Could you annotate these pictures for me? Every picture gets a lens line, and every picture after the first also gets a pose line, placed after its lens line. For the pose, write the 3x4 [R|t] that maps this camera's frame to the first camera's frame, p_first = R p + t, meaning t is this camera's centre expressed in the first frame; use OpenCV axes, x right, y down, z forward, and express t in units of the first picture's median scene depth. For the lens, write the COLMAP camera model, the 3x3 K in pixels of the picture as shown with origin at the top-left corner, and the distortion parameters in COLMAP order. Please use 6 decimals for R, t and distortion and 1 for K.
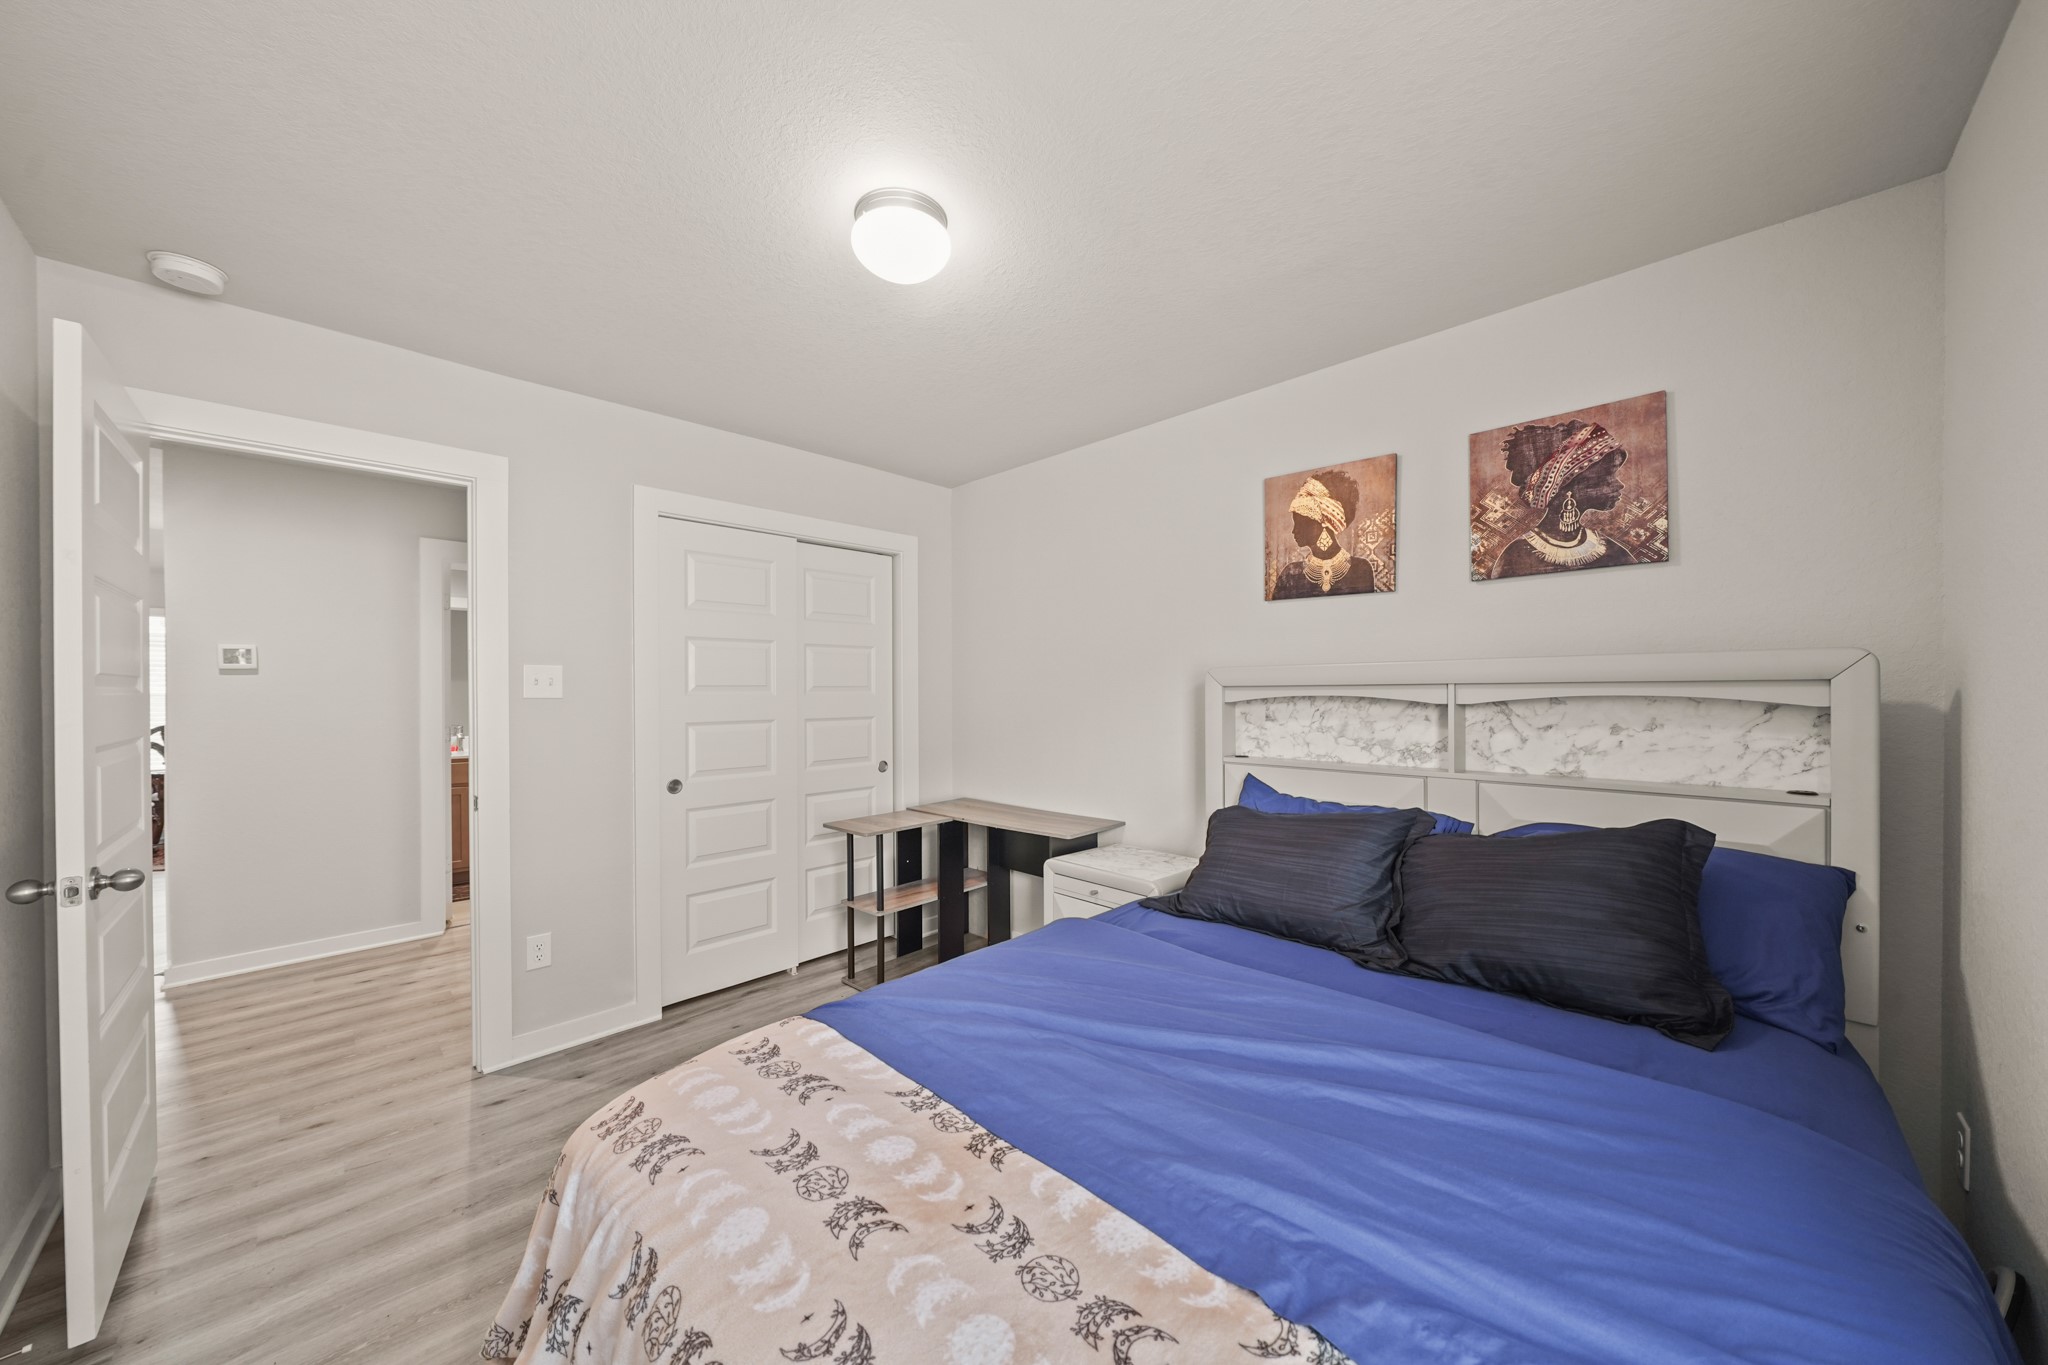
lens RADIAL K [[714.2, 0, 1028.4], [0, 714.2, 697.5], [0, 0, 1]] dist [-0.004238, 0.000132]
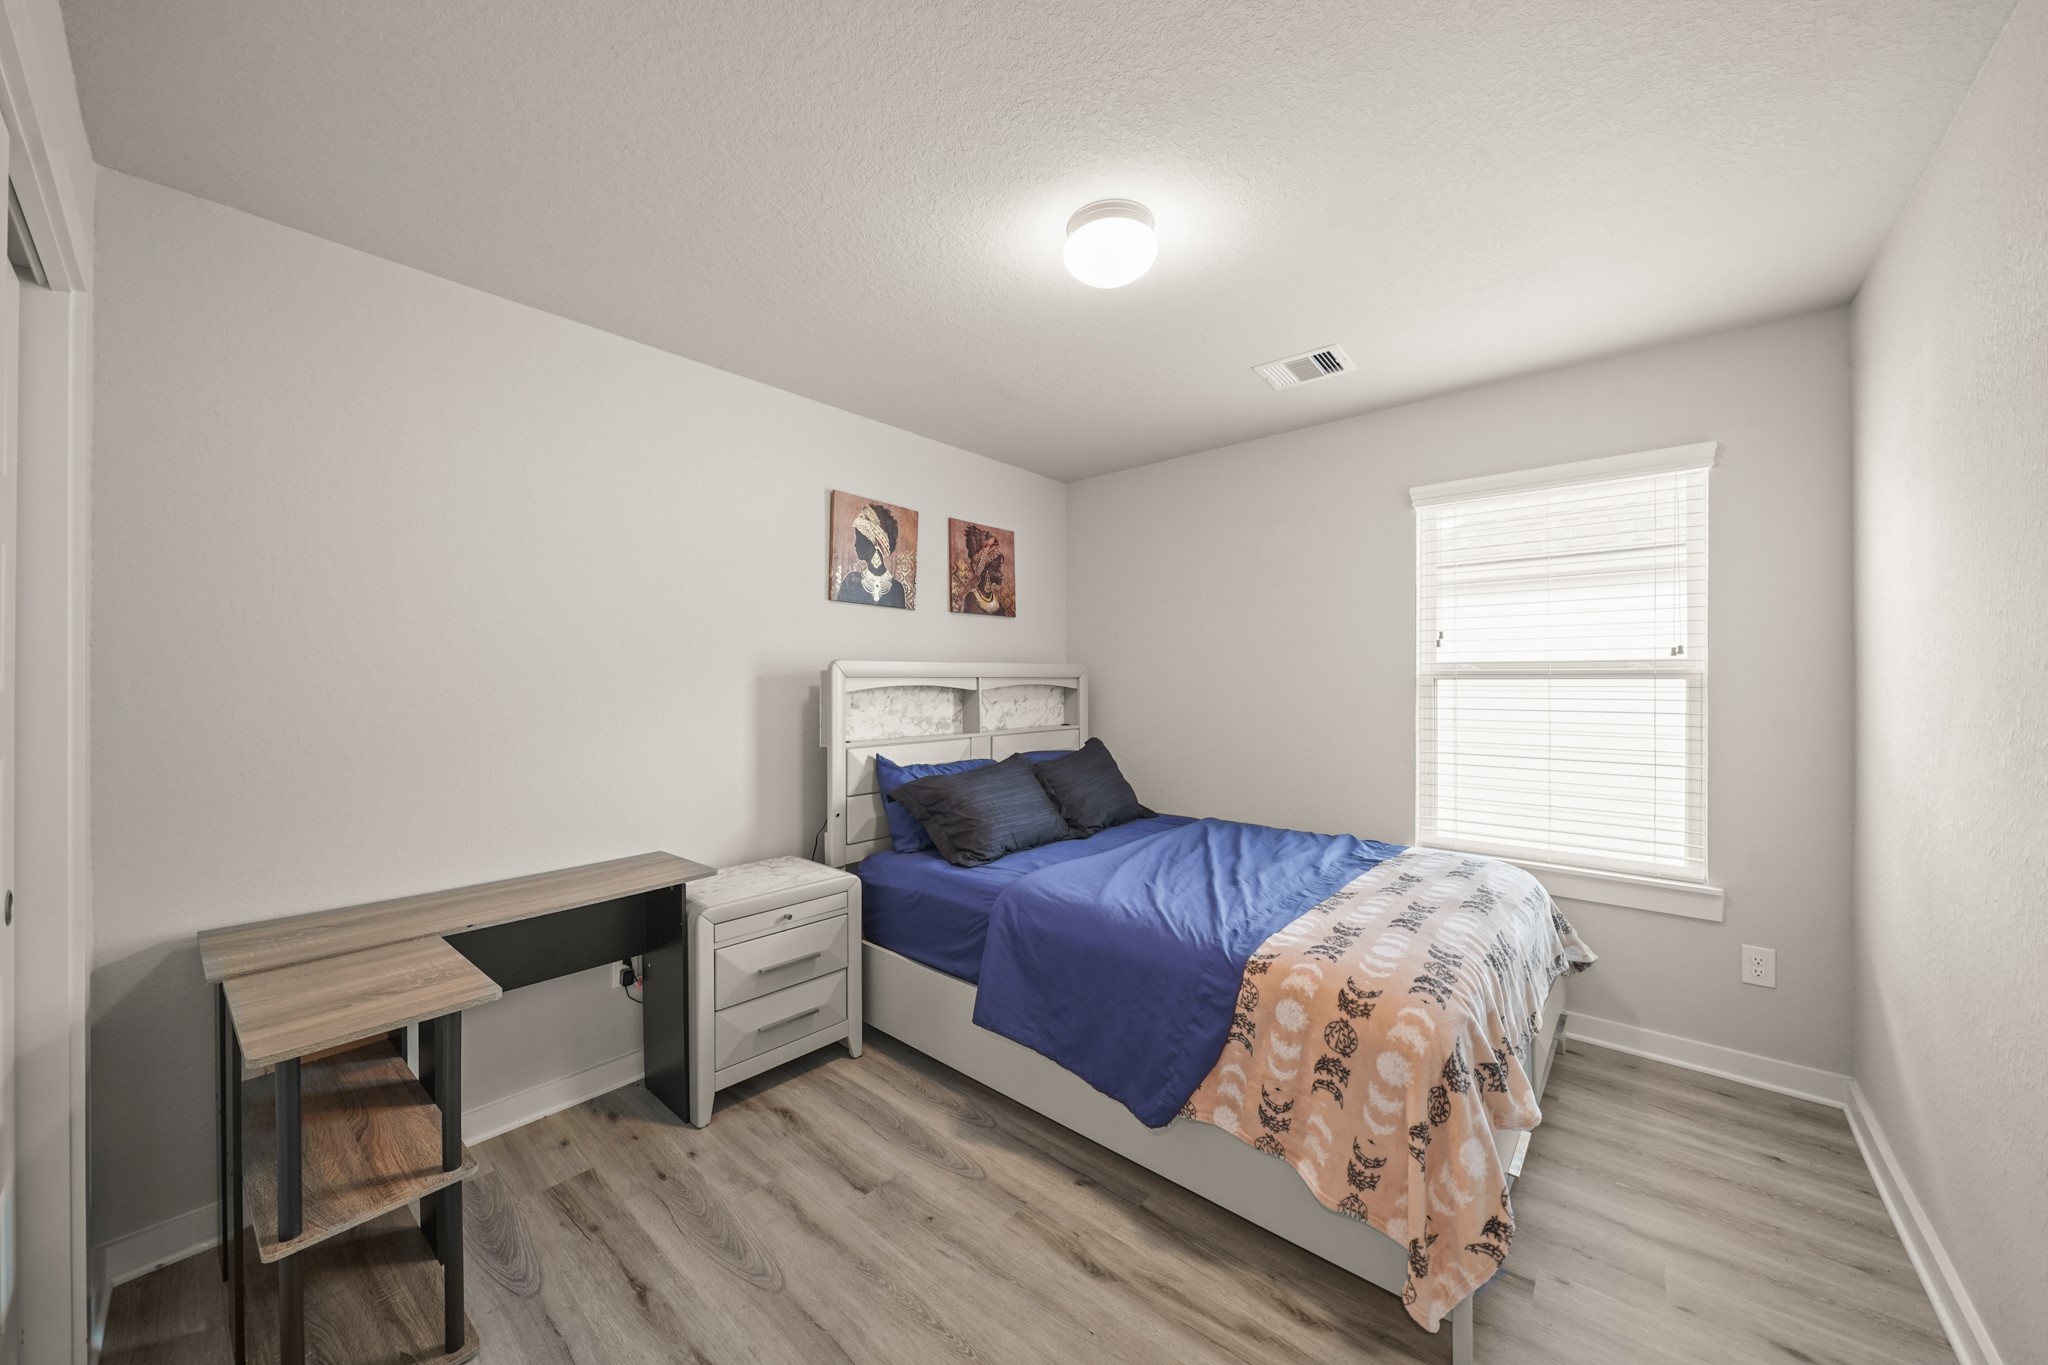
lens RADIAL K [[714.2, 0, 1027.5], [0, 714.2, 686.8], [0, 0, 1]] dist [-0.004238, 0.000132]
pose [[-0.064534, -0.002377, 0.997913, -0.949890], [0.013489, 0.999904, 0.003254, -0.001727], [-0.997824, 0.013670, -0.064496, 0.933932]]
